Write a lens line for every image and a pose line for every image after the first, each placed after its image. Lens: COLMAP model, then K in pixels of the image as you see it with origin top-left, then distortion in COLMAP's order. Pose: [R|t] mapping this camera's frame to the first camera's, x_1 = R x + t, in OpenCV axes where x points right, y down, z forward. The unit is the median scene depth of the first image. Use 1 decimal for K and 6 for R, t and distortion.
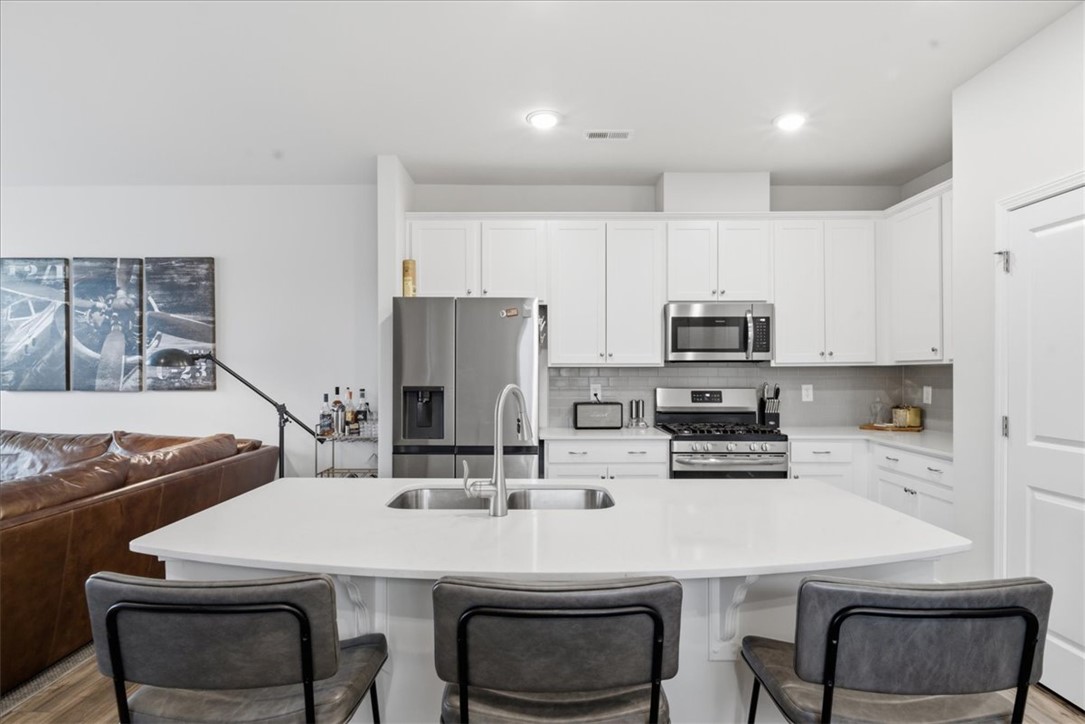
lens RADIAL K [[580.1, 0, 545.5], [0, 580.1, 369.0], [0, 0, 1]] dist [-0.003546, -0.000335]
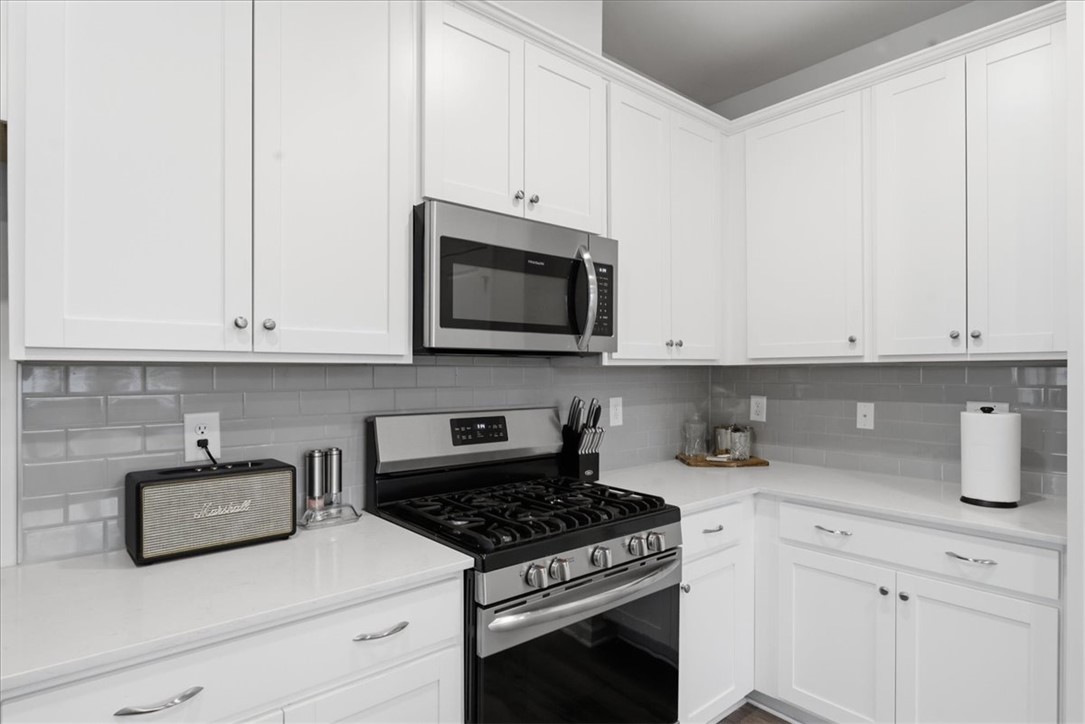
lens RADIAL K [[580.1, 0, 545.5], [0, 580.1, 369.0], [0, 0, 1]] dist [-0.003546, -0.000335]
pose [[0.759156, 0.004139, 0.650896, 0.017759], [-0.001806, 0.999989, -0.004252, 0.001163], [-0.650906, 0.002053, 0.759155, 0.644994]]
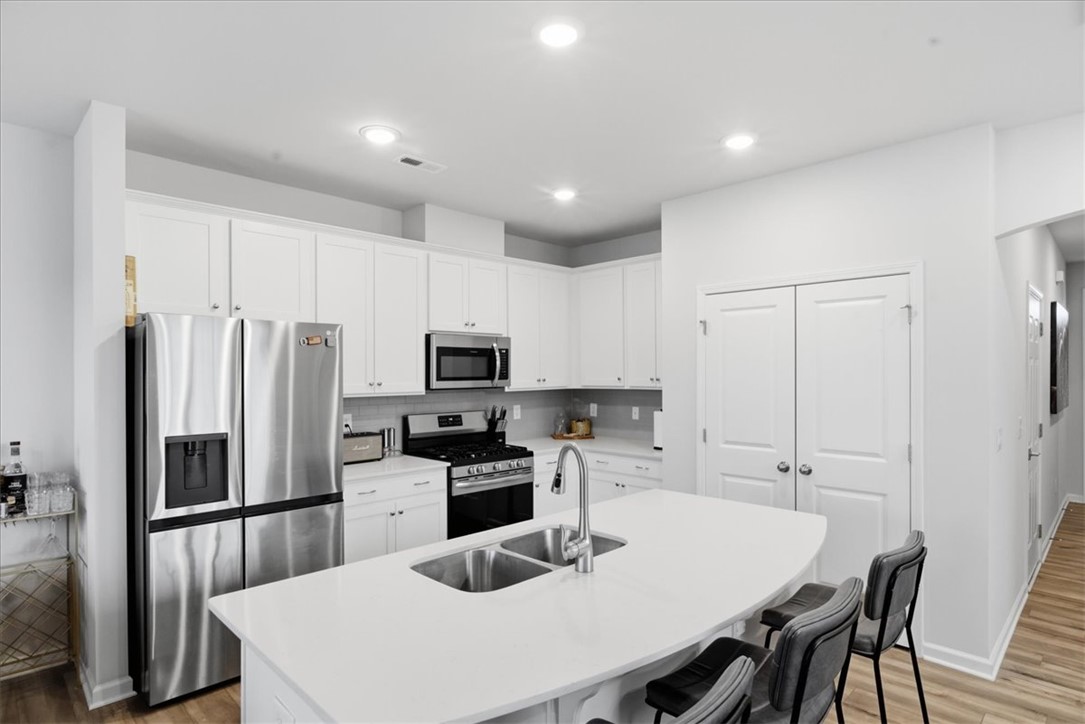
lens RADIAL K [[580.1, 0, 545.5], [0, 580.1, 369.0], [0, 0, 1]] dist [-0.003546, -0.000335]
pose [[0.709302, 0.001950, 0.704902, -0.362388], [0.001692, 0.999989, -0.004469, -0.043774], [-0.704903, 0.004363, 0.709290, 0.131350]]
